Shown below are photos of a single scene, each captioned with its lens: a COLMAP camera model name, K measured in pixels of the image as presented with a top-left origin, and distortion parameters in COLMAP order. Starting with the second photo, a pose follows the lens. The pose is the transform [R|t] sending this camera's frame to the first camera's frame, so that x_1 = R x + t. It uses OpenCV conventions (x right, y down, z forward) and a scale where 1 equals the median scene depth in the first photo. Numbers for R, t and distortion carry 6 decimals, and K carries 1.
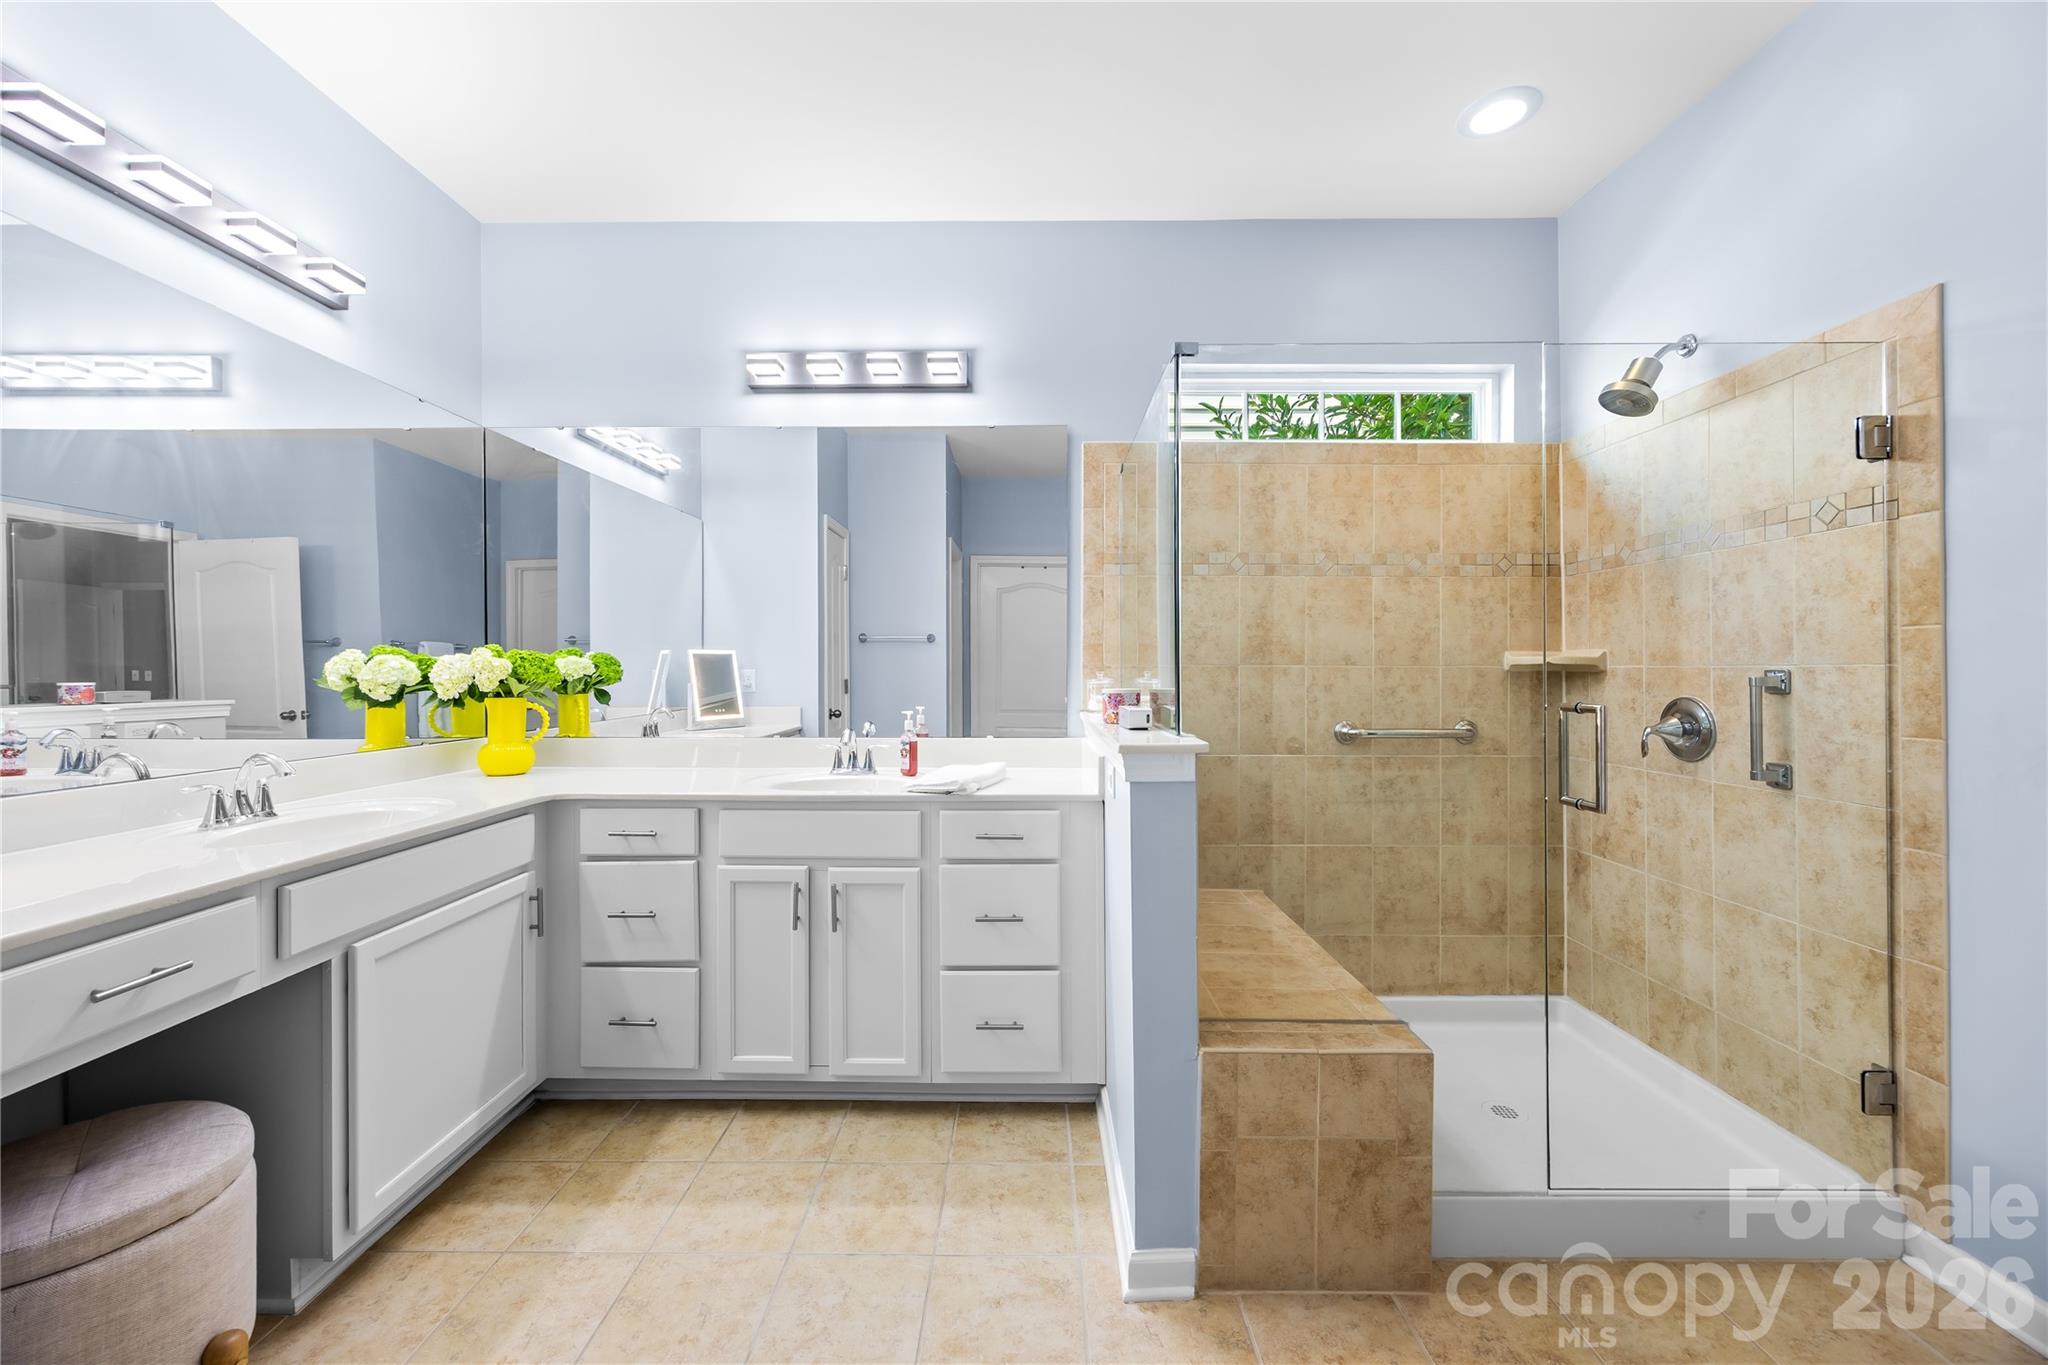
lens RADIAL K [[780.1, 0, 1018.2], [0, 780.1, 683.3], [0, 0, 1]] dist [-0.001730, -0.000080]
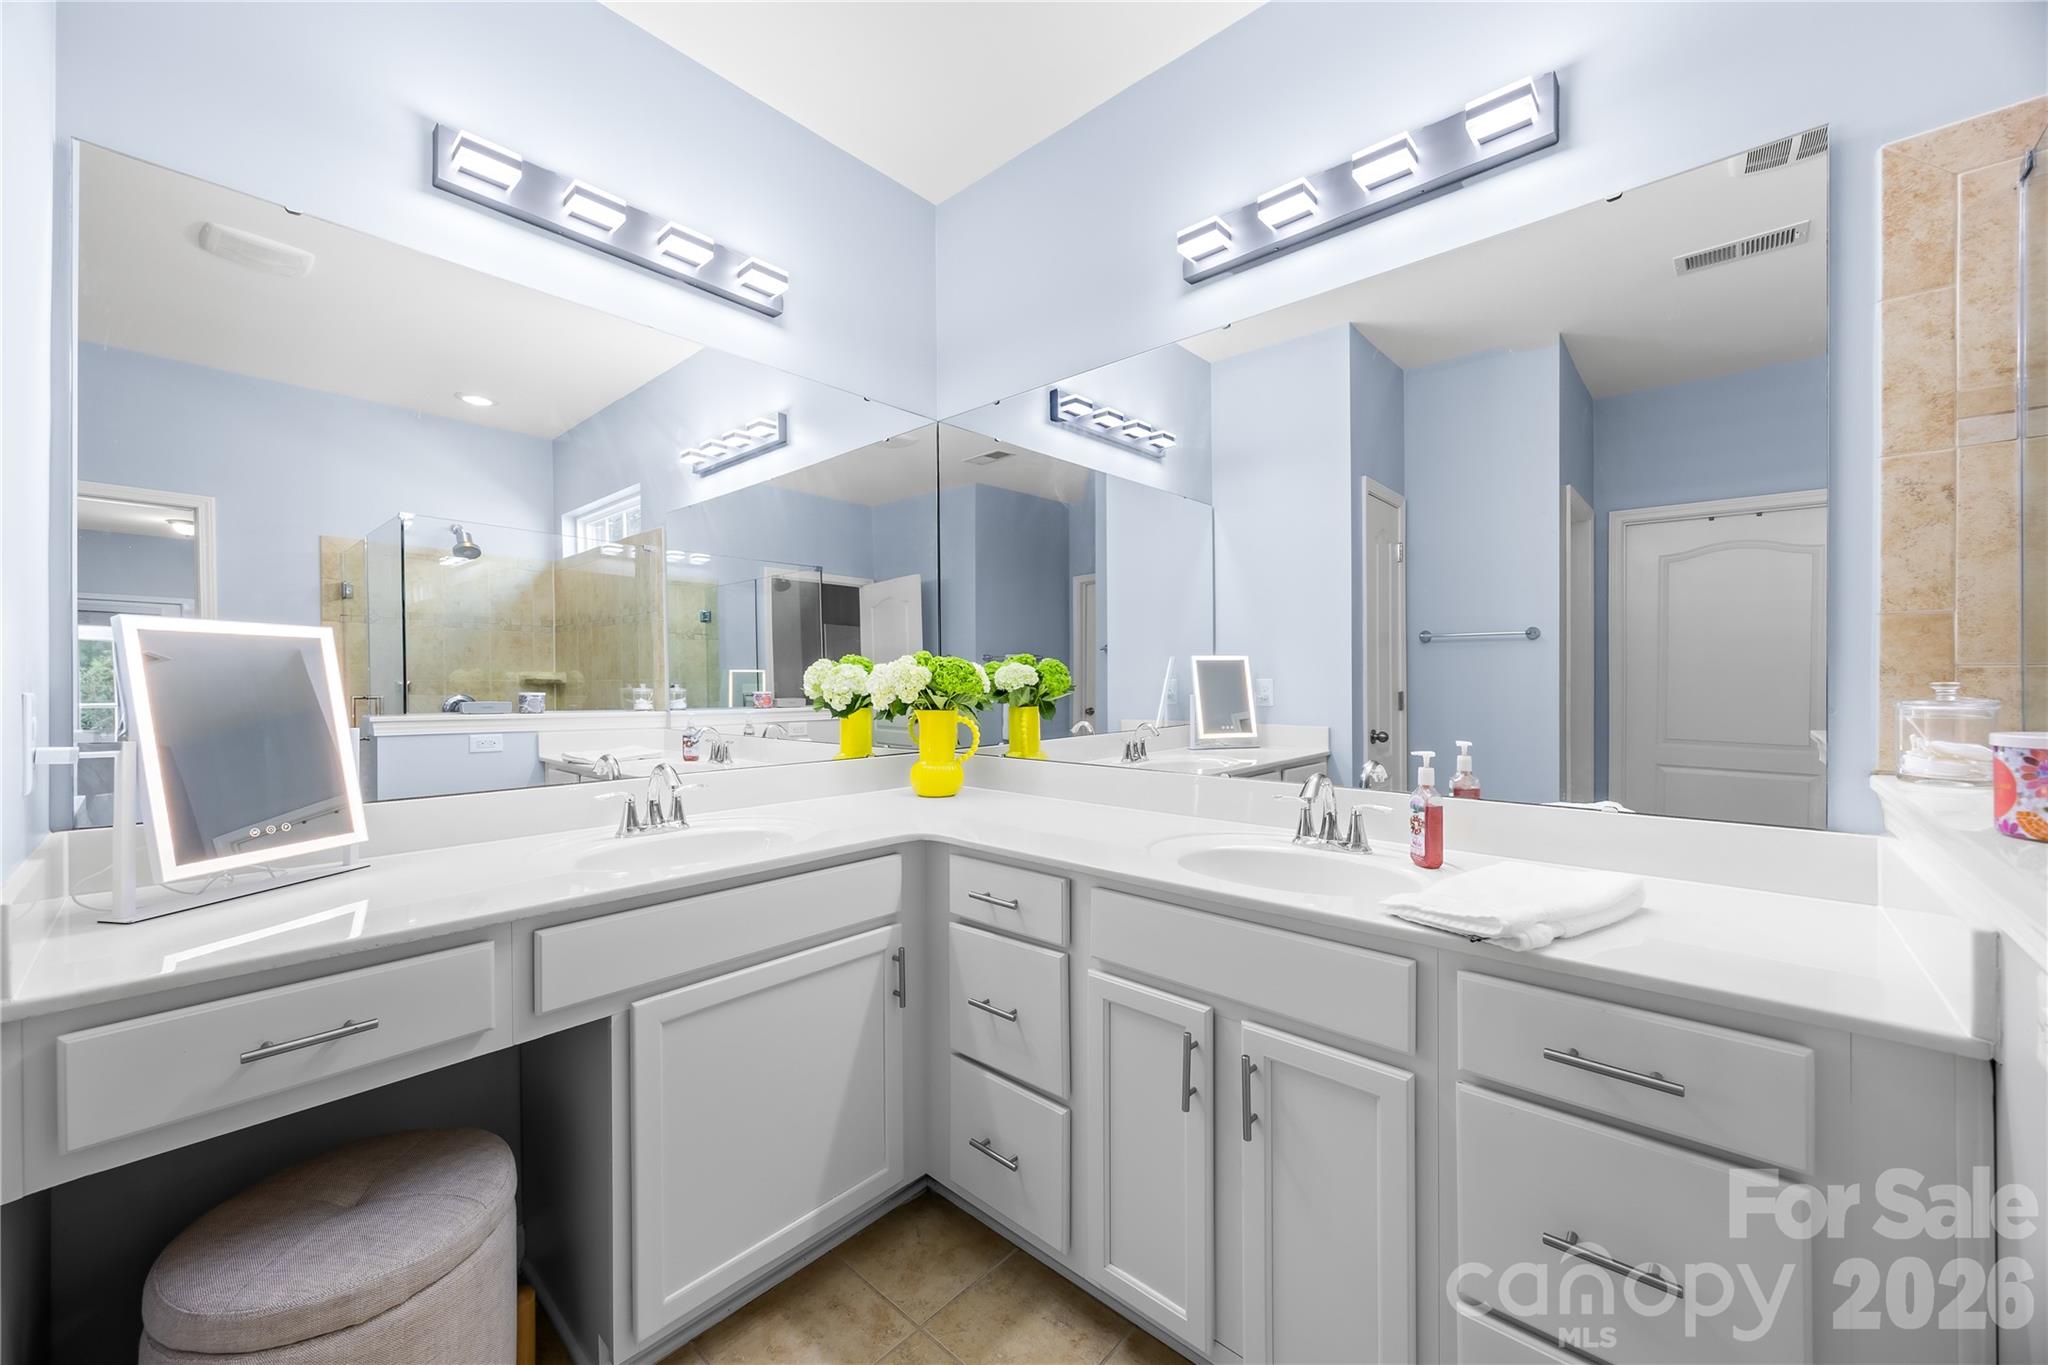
lens RADIAL K [[780.1, 0, 1018.2], [0, 780.1, 683.3], [0, 0, 1]] dist [-0.001730, -0.000080]
pose [[0.748153, 0.002121, -0.663523, 0.013851], [-0.010606, 0.999905, -0.008761, -0.005894], [0.663442, 0.013592, 0.748104, 0.411557]]
